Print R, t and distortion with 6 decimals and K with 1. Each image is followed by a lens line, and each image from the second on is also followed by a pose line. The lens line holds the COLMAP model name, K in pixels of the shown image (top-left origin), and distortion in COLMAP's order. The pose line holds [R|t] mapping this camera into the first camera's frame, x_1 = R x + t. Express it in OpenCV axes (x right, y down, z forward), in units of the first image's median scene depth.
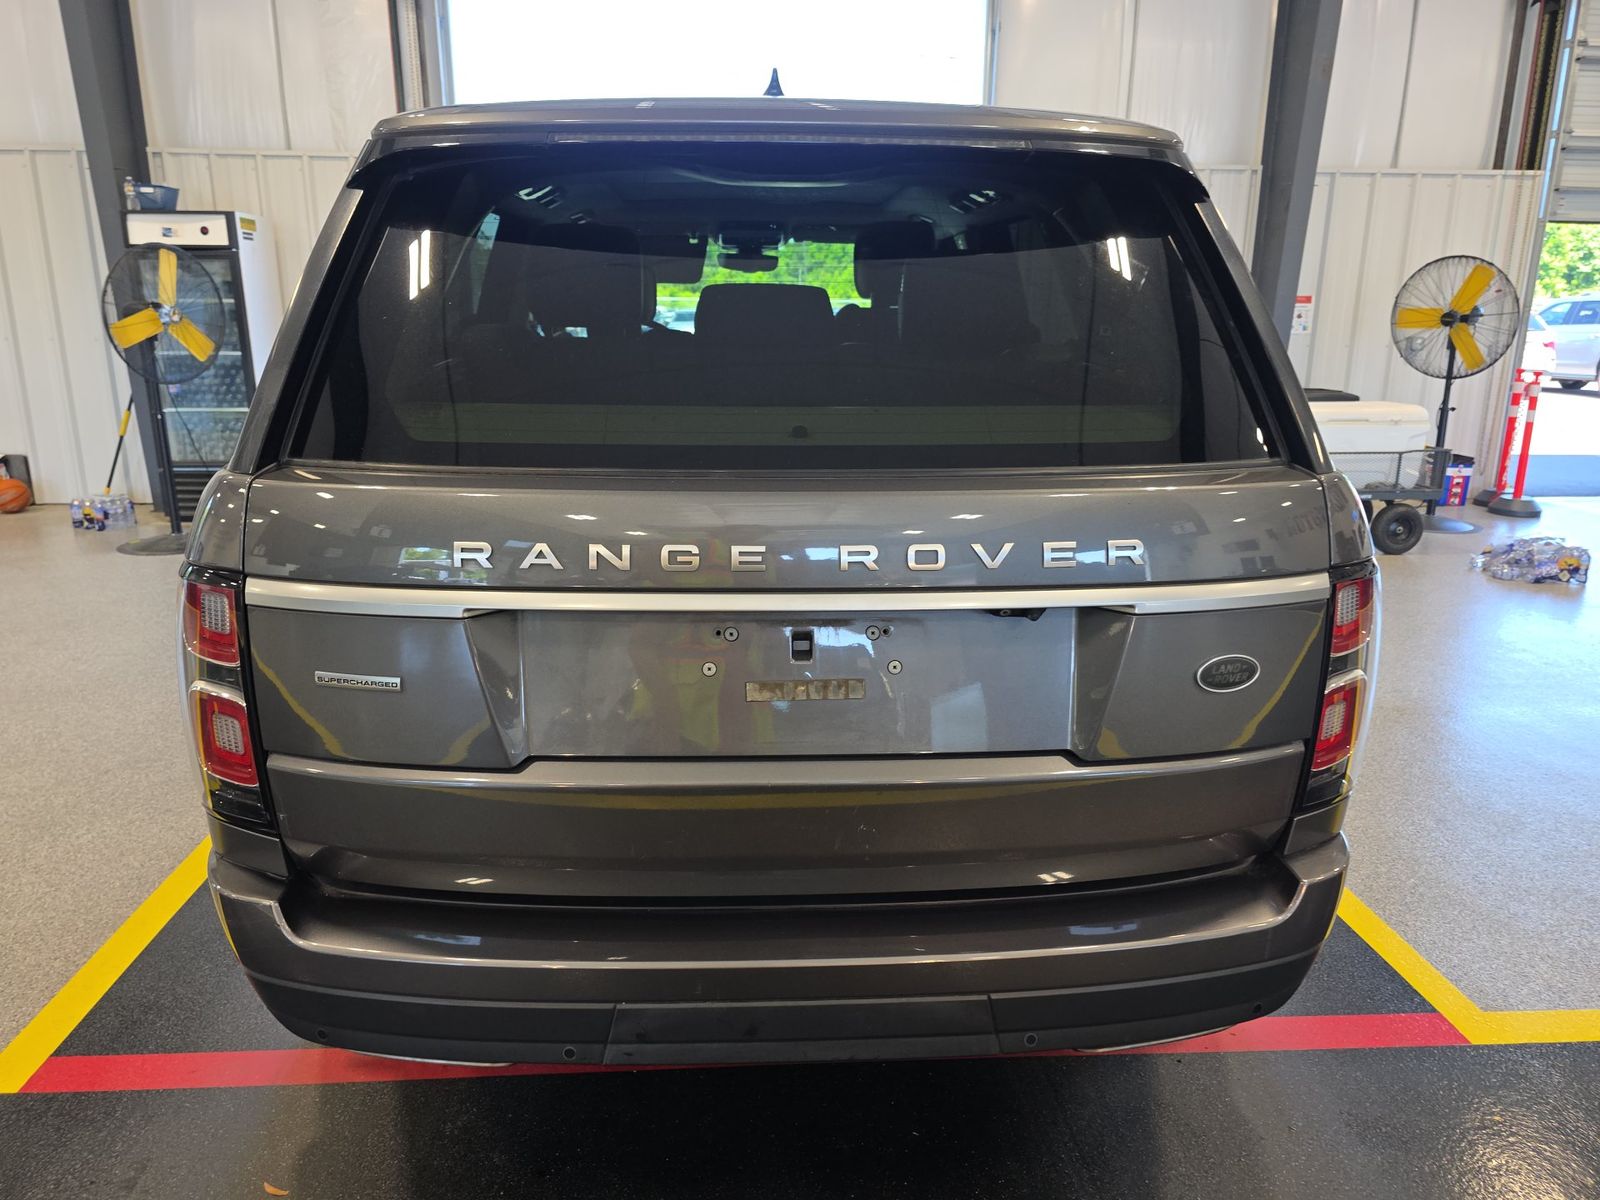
lens RADIAL K [[1092.6, 0, 801.5], [0, 1092.6, 580.9], [0, 0, 1]] dist [0.050915, -0.045471]
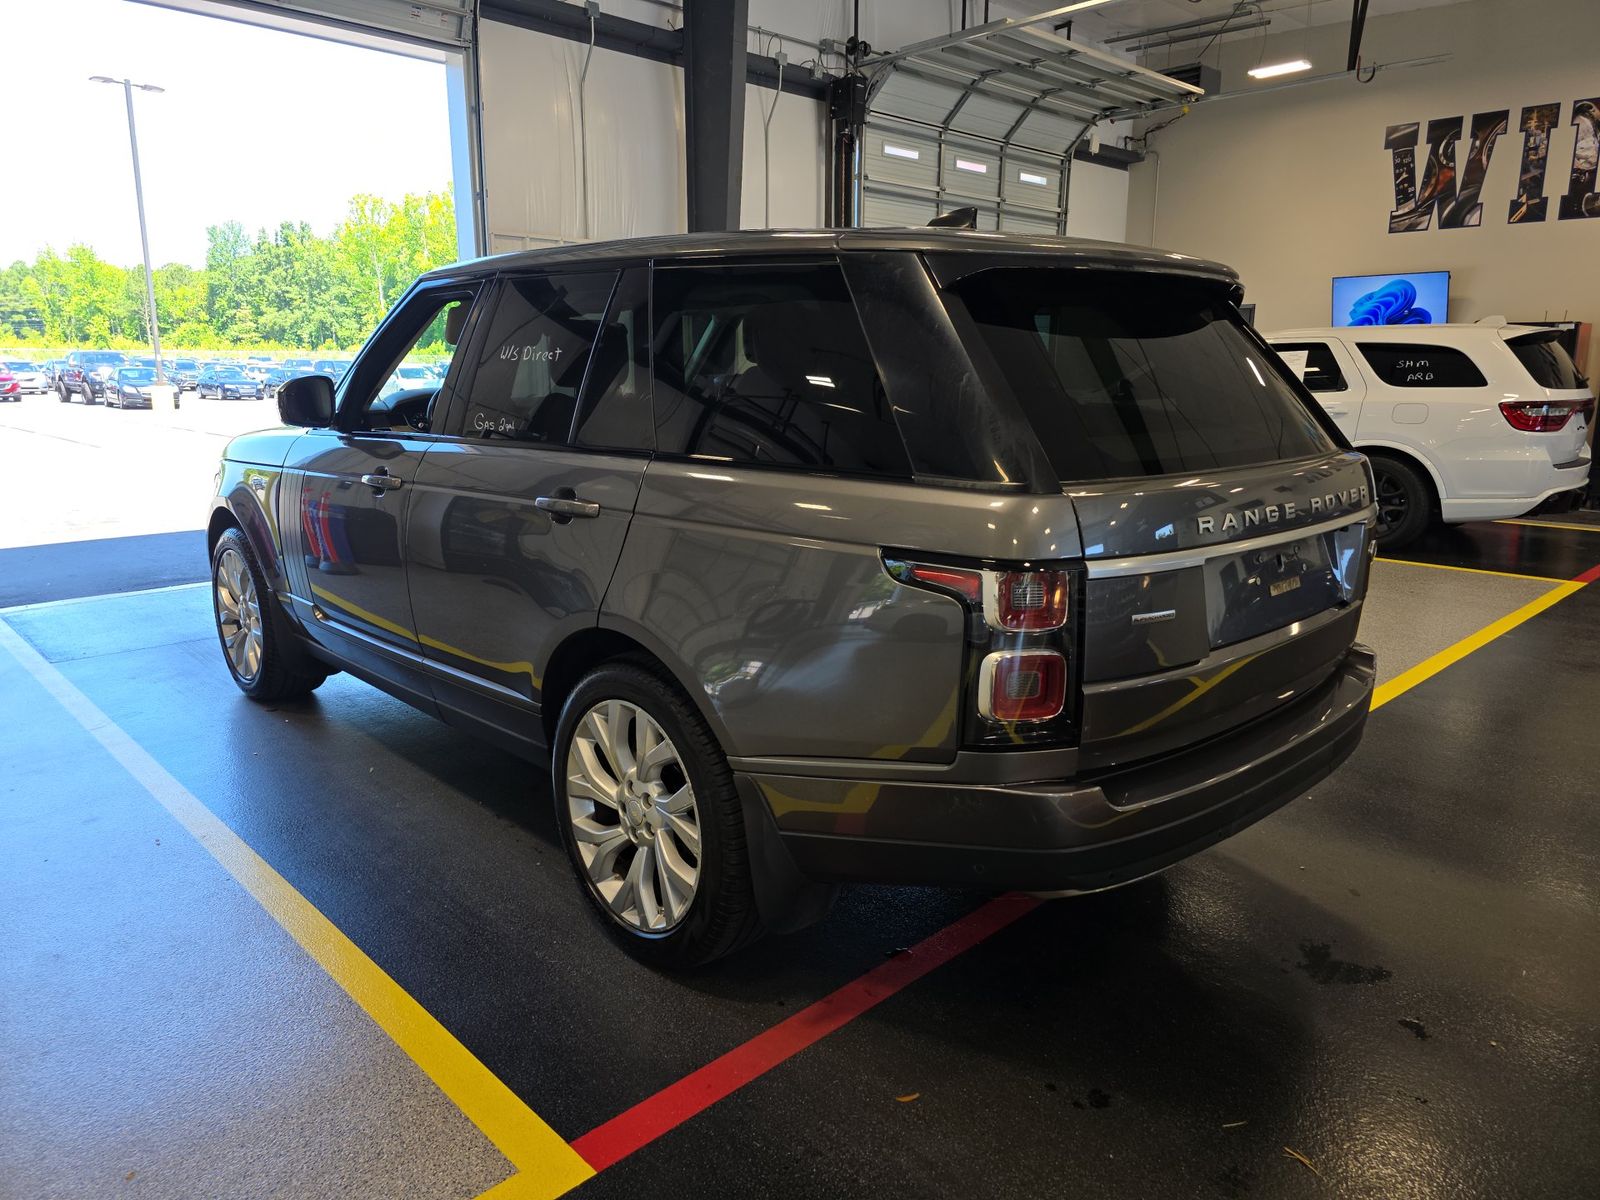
lens RADIAL K [[1123.4, 0, 800.0], [0, 1123.4, 600.0], [0, 0, 1]] dist [0.003615, 0.001099]
pose [[0.740146, -0.137520, 0.658234, -1.746789], [0.159324, 0.986856, 0.027026, -0.051278], [-0.653299, 0.084870, 0.752328, 0.146434]]
